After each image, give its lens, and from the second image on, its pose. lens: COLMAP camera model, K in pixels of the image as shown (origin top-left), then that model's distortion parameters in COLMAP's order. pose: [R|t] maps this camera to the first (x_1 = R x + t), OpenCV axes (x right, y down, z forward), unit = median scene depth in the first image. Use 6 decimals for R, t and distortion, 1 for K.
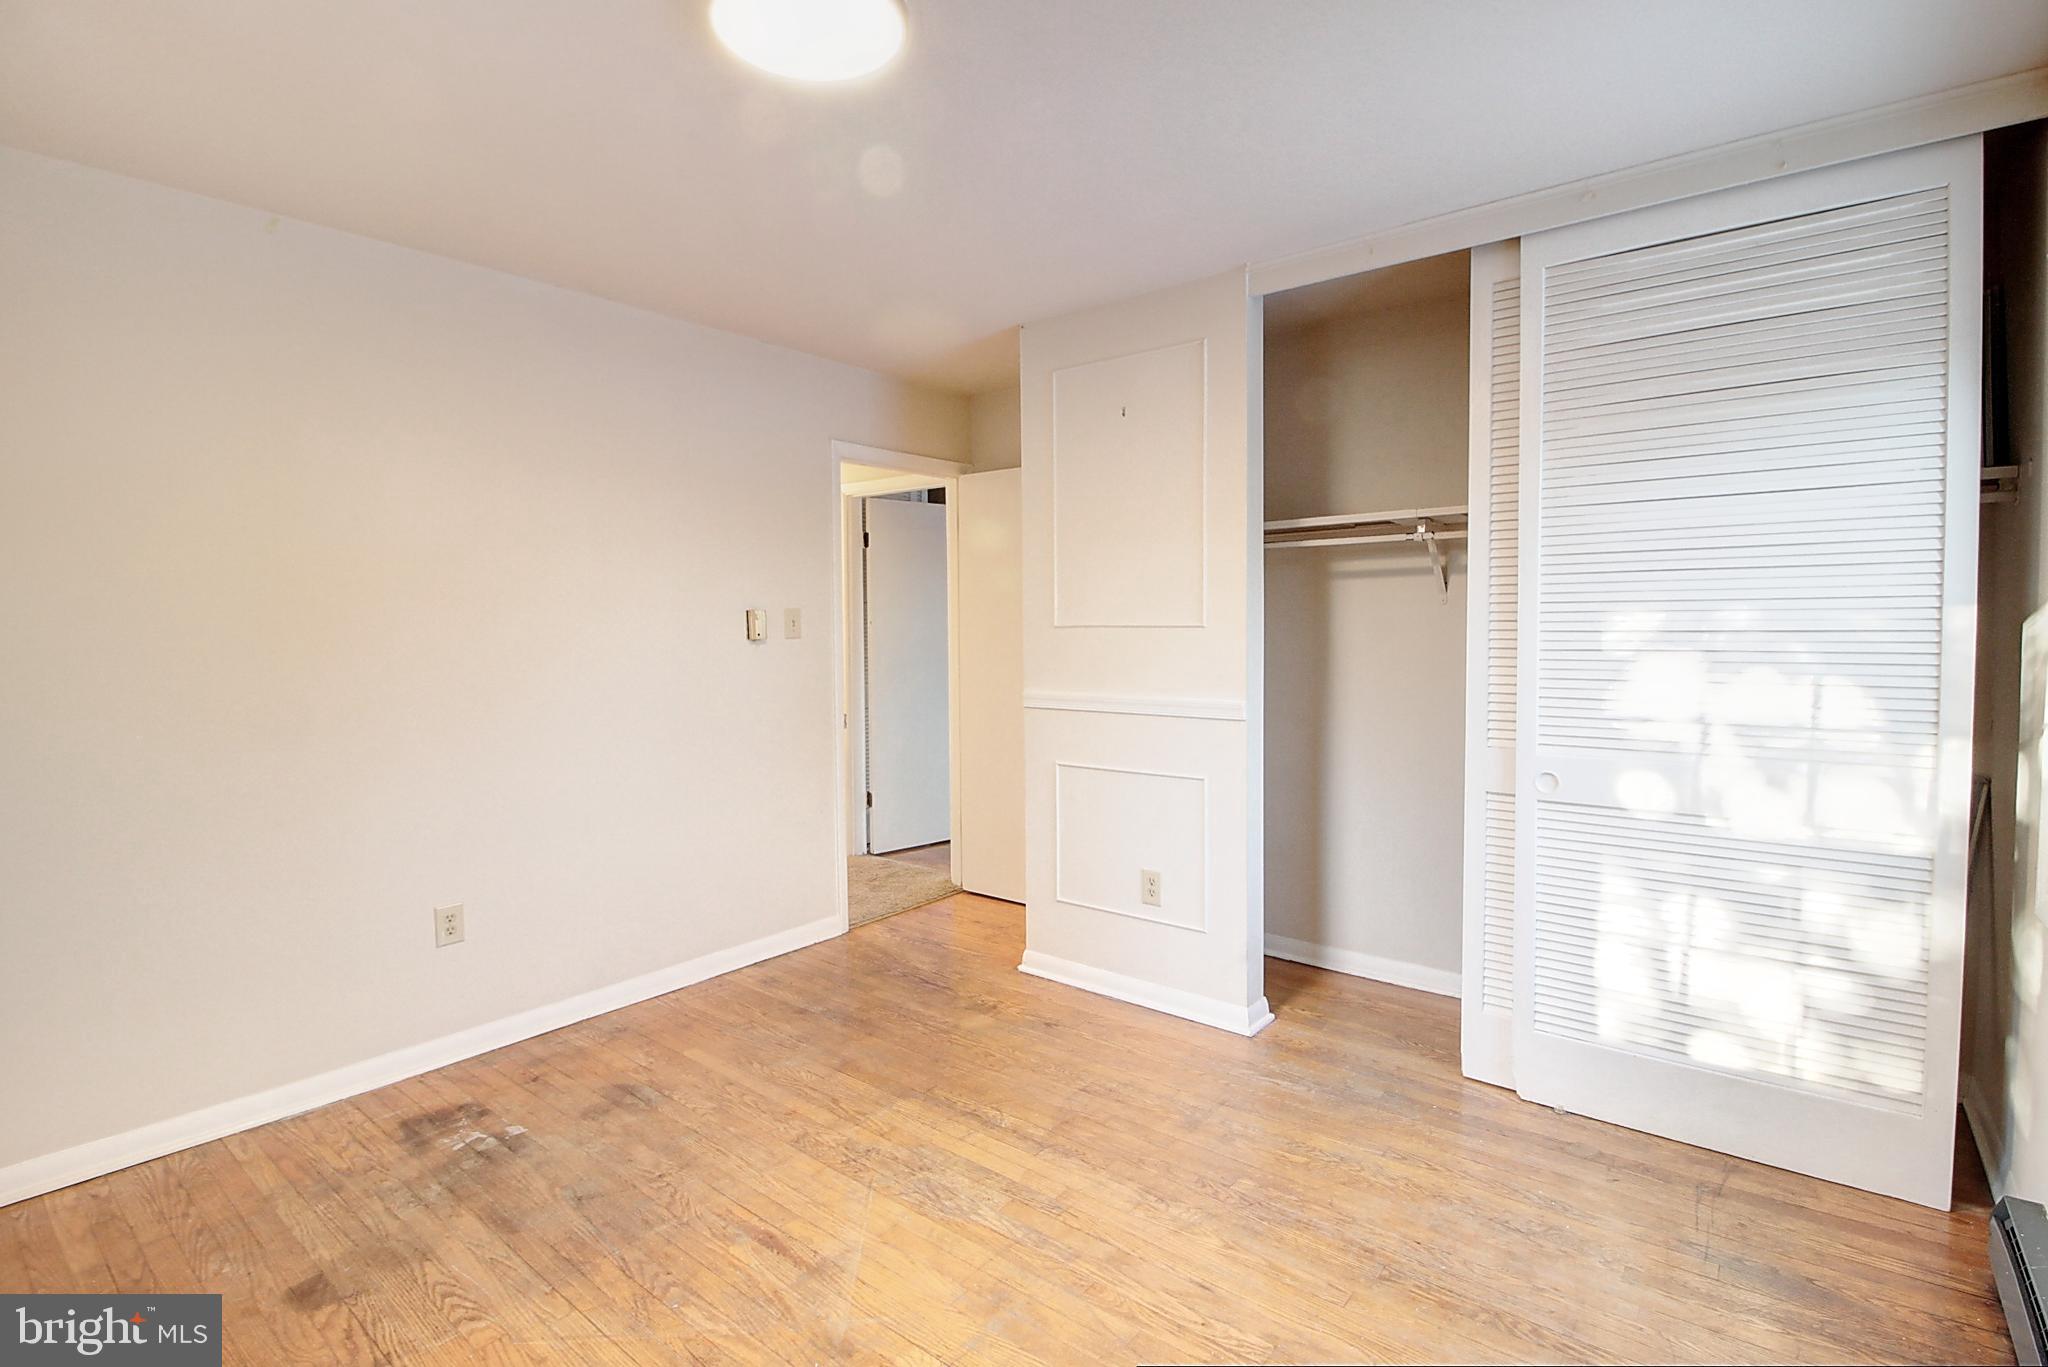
lens RADIAL K [[959.4, 0, 1026.8], [0, 959.4, 660.0], [0, 0, 1]] dist [-0.000040, 0.000035]
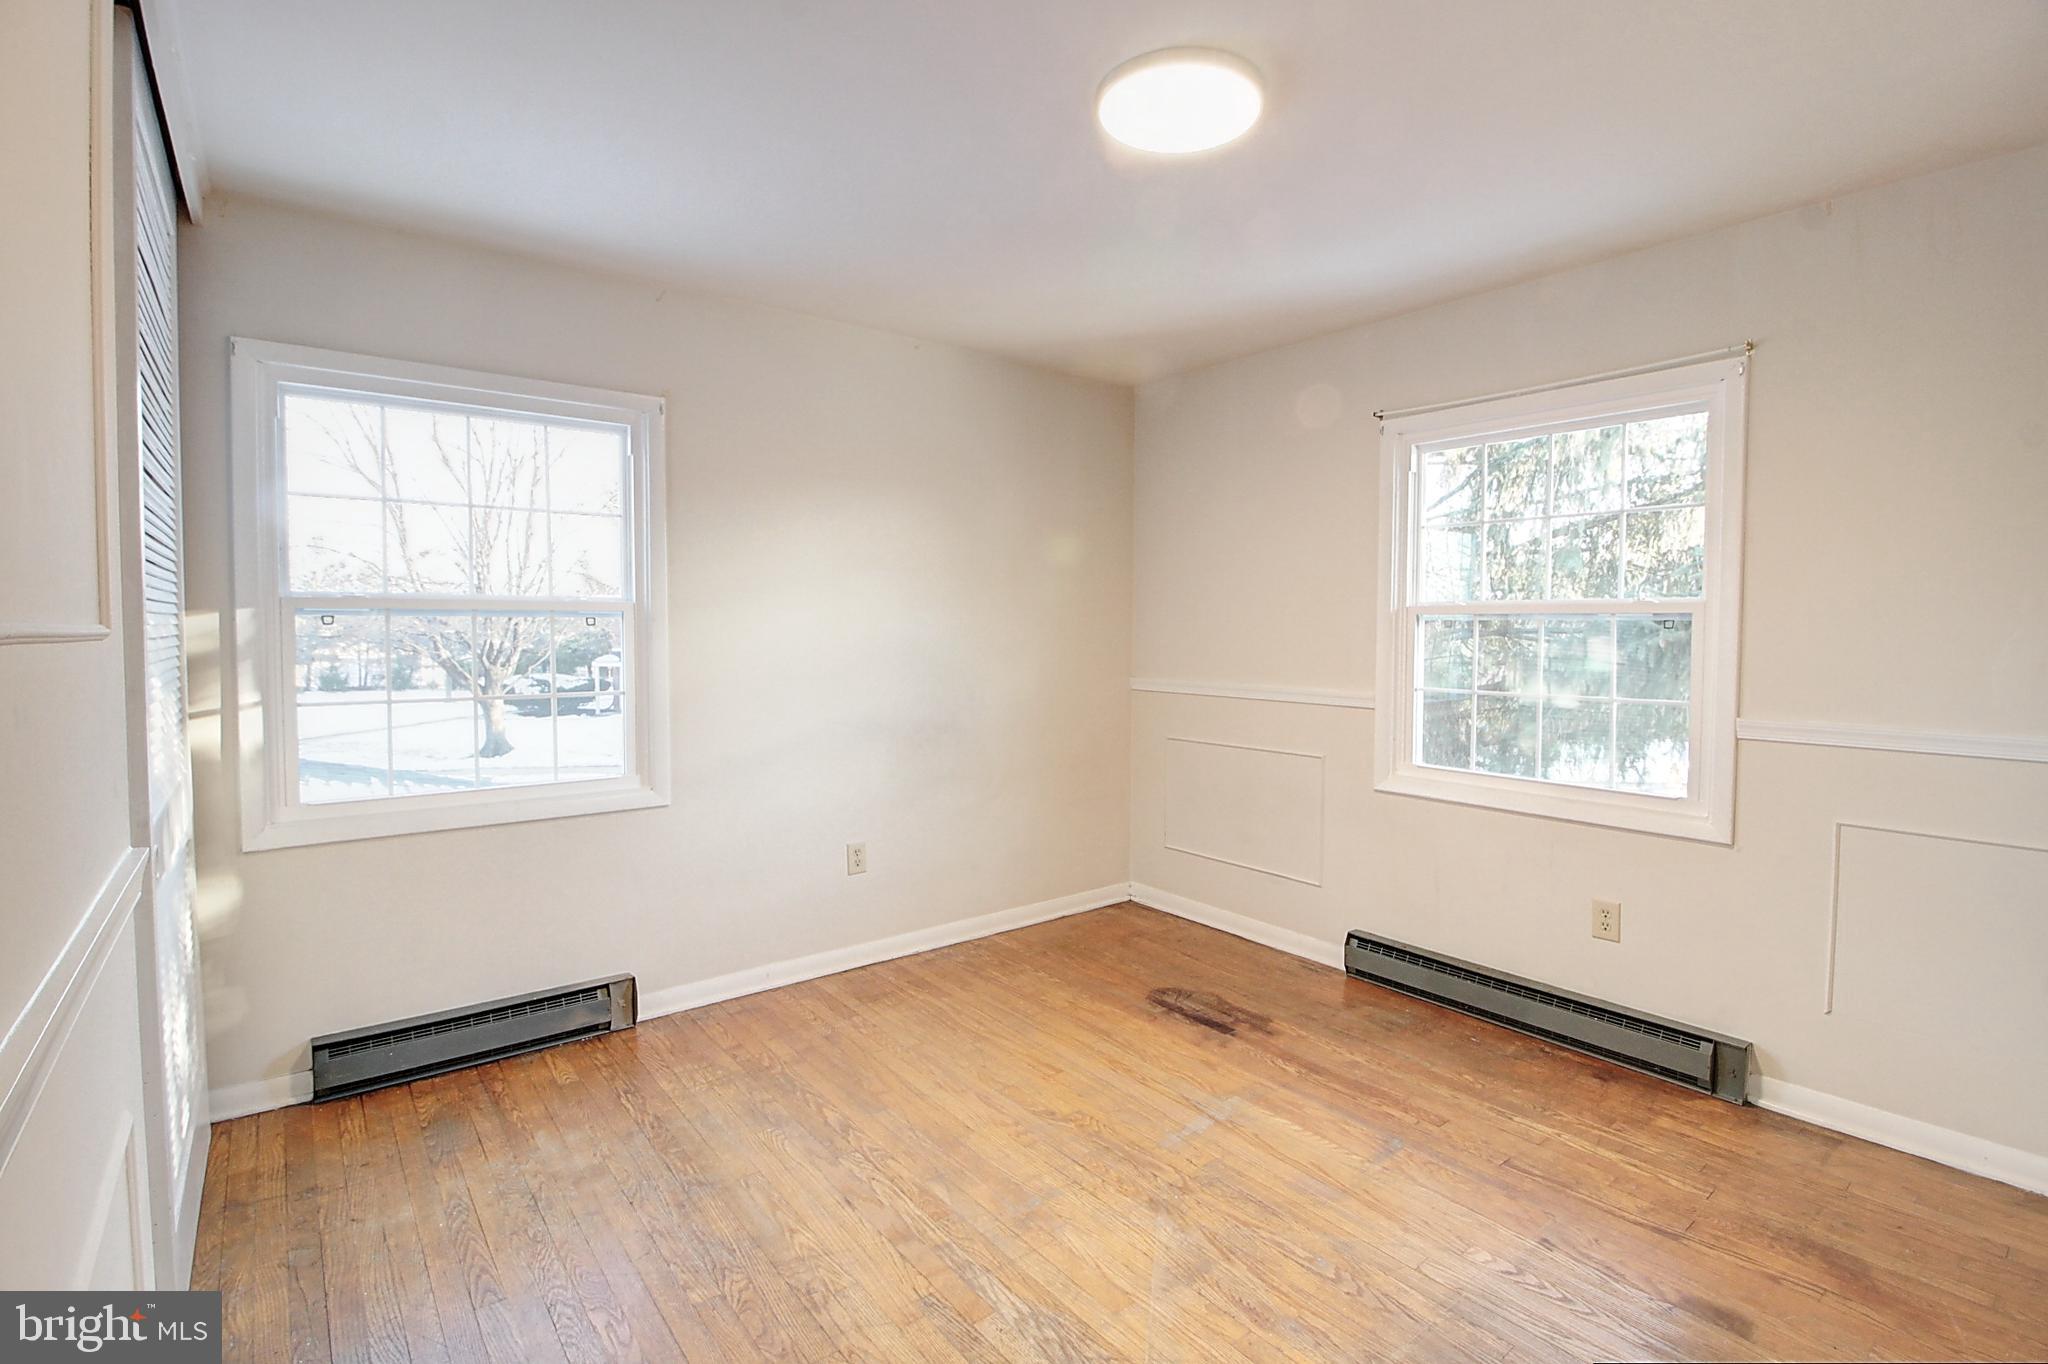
lens RADIAL K [[959.4, 0, 1026.8], [0, 959.4, 658.5], [0, 0, 1]] dist [-0.000040, 0.000035]
pose [[-0.973983, -0.001488, 0.226618, -0.264539], [0.015542, 0.997186, 0.073343, -0.072060], [-0.226089, 0.074957, -0.971218, 1.886713]]
